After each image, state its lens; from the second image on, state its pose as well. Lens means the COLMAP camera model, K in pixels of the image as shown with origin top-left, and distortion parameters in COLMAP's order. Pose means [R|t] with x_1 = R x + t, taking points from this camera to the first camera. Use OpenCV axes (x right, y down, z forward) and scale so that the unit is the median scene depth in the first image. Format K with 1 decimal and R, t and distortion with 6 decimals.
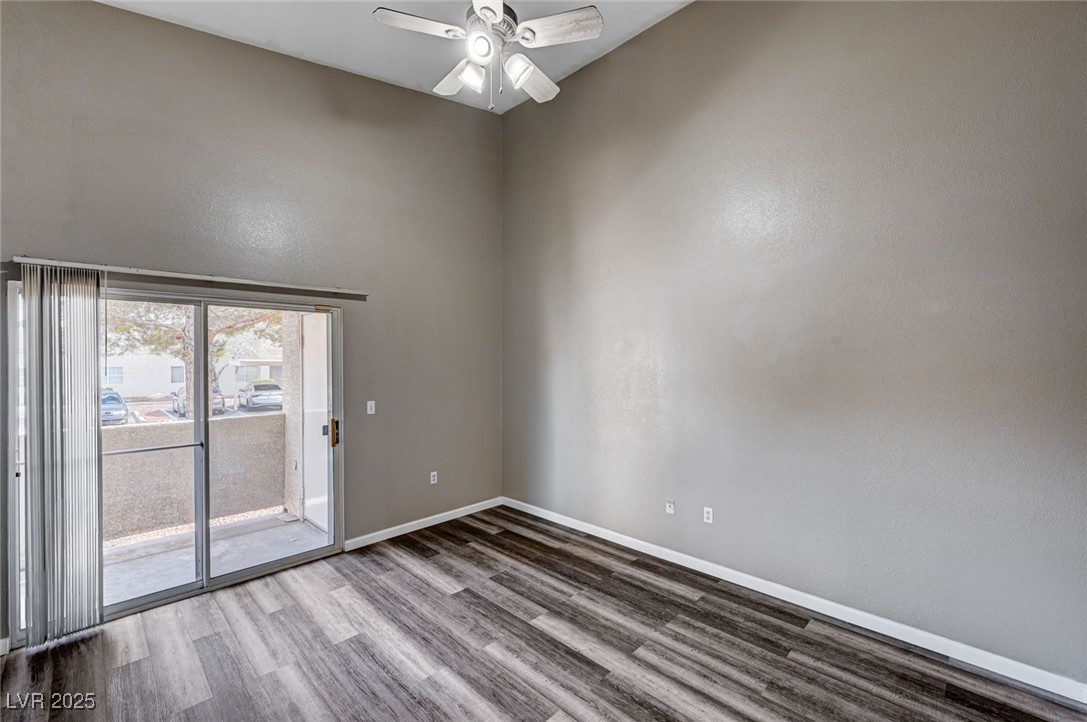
lens RADIAL K [[452.1, 0, 548.1], [0, 452.1, 357.9], [0, 0, 1]] dist [0.001611, 0.000112]
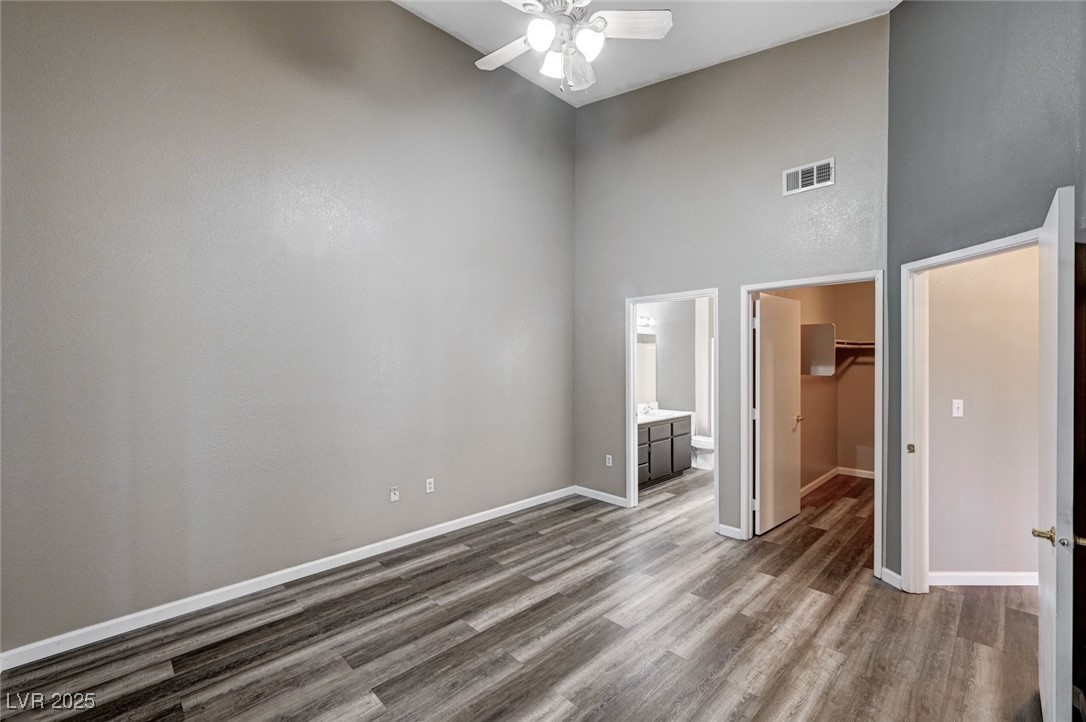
lens RADIAL K [[463.5, 0, 548.3], [0, 463.5, 361.9], [0, 0, 1]] dist [-0.000365, -0.000024]
pose [[0.016080, -0.005681, 0.999855, -0.857114], [-0.000927, 0.999983, 0.005697, 0.046919], [-0.999870, -0.001018, 0.016074, 0.774410]]
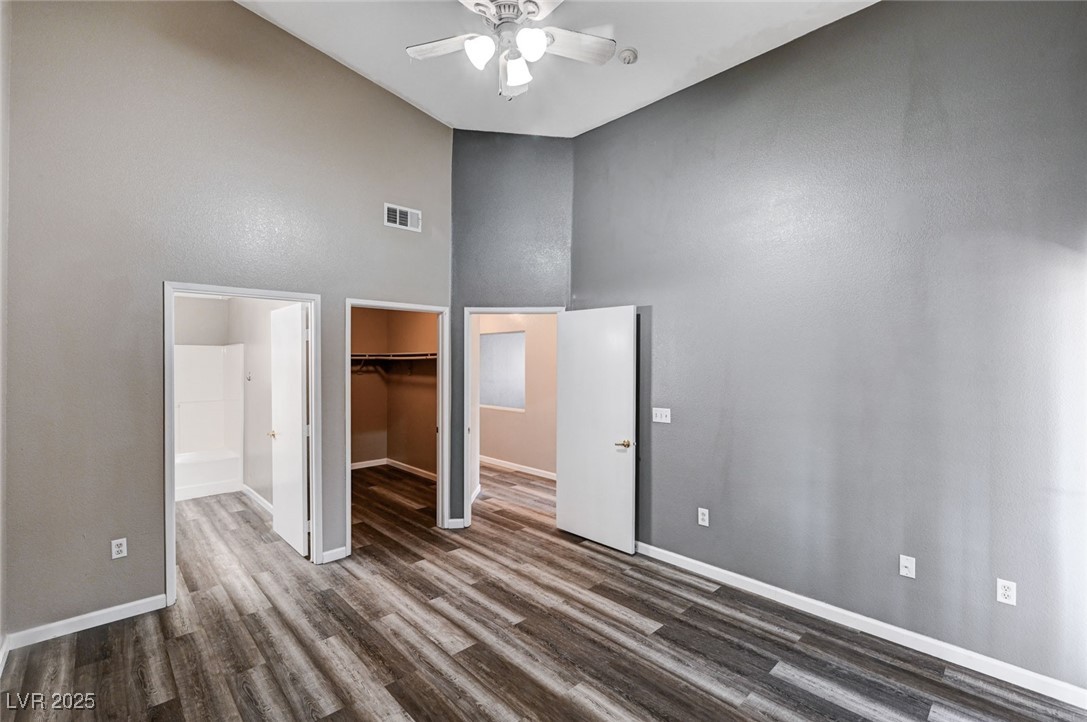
lens RADIAL K [[473.9, 0, 537.1], [0, 473.9, 359.7], [0, 0, 1]] dist [-0.001309, 0.000056]
pose [[-0.998813, 0.005298, 0.048422, -0.178482], [0.005255, 0.999986, -0.001026, 0.008355], [-0.048427, -0.000770, -0.998826, 1.519435]]
